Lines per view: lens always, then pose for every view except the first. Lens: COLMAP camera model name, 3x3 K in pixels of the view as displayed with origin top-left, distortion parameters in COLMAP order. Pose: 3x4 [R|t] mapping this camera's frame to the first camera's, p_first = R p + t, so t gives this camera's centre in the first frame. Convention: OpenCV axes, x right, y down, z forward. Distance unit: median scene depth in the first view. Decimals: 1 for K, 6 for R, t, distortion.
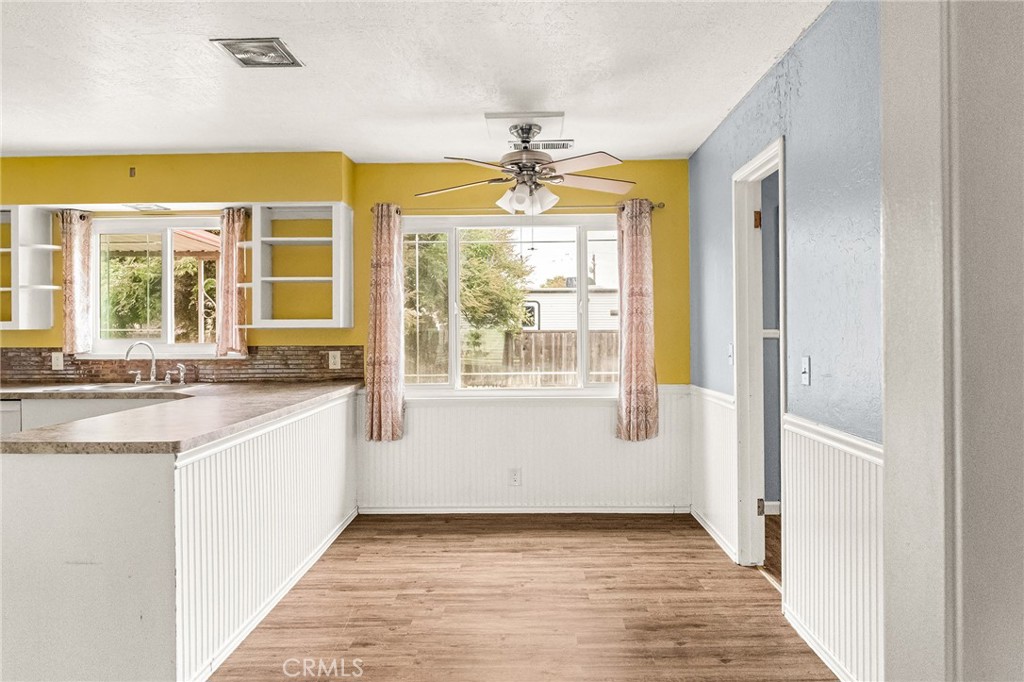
lens RADIAL K [[672.8, 0, 511.9], [0, 672.8, 331.6], [0, 0, 1]] dist [0.001953, -0.005218]
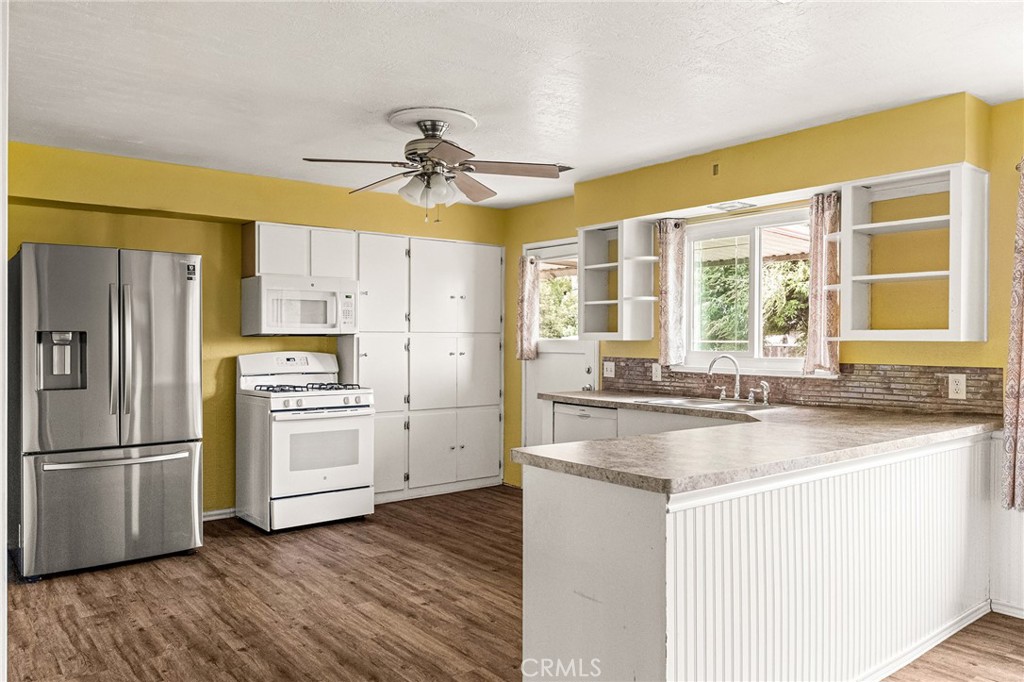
lens RADIAL K [[741.9, 0, 536.9], [0, 741.9, 340.8], [0, 0, 1]] dist [-0.002529, 0.002535]
pose [[0.655711, 0.008919, -0.754959, 0.039242], [-0.011861, 0.999929, 0.001512, -0.002335], [0.754919, 0.007963, 0.655770, 0.148249]]
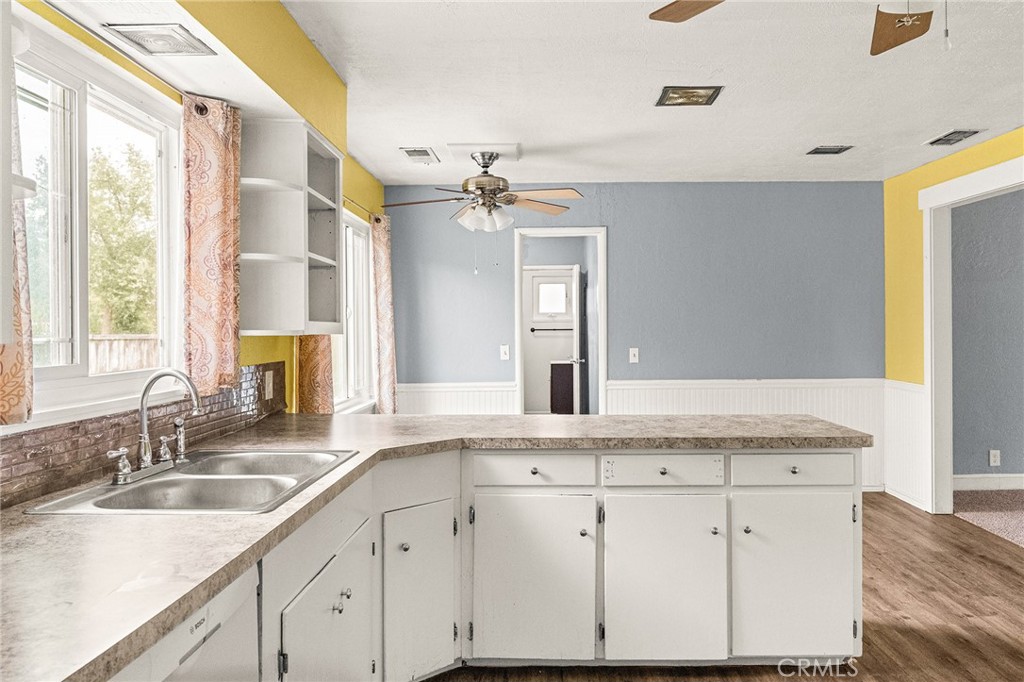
lens RADIAL K [[726.8, 0, 516.1], [0, 726.8, 335.1], [0, 0, 1]] dist [0.001106, 0.002891]
pose [[0.014772, -0.001661, 0.999890, -0.972059], [0.011845, 0.999929, 0.001486, -0.004081], [-0.999821, 0.011821, 0.014790, 0.772024]]
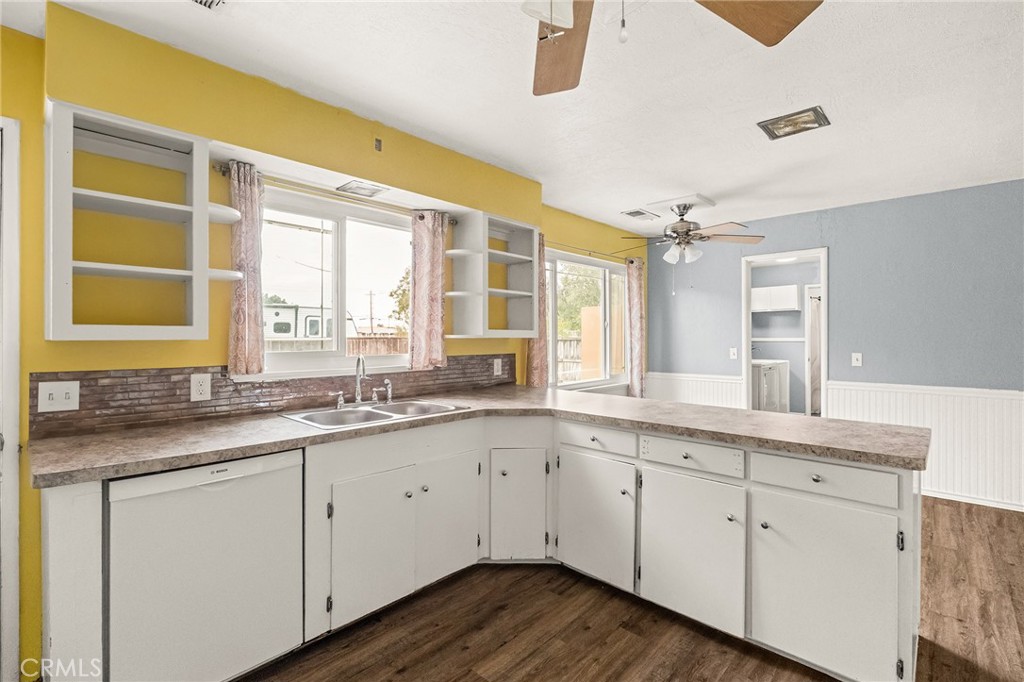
lens RADIAL K [[456.6, 0, 504.6], [0, 456.6, 338.2], [0, 0, 1]] dist [-0.000973, -0.000169]
pose [[0.681099, 0.002931, 0.732185, -0.821783], [-0.000242, 0.999993, -0.003778, -0.002548], [-0.732191, 0.002396, 0.681095, 0.492431]]
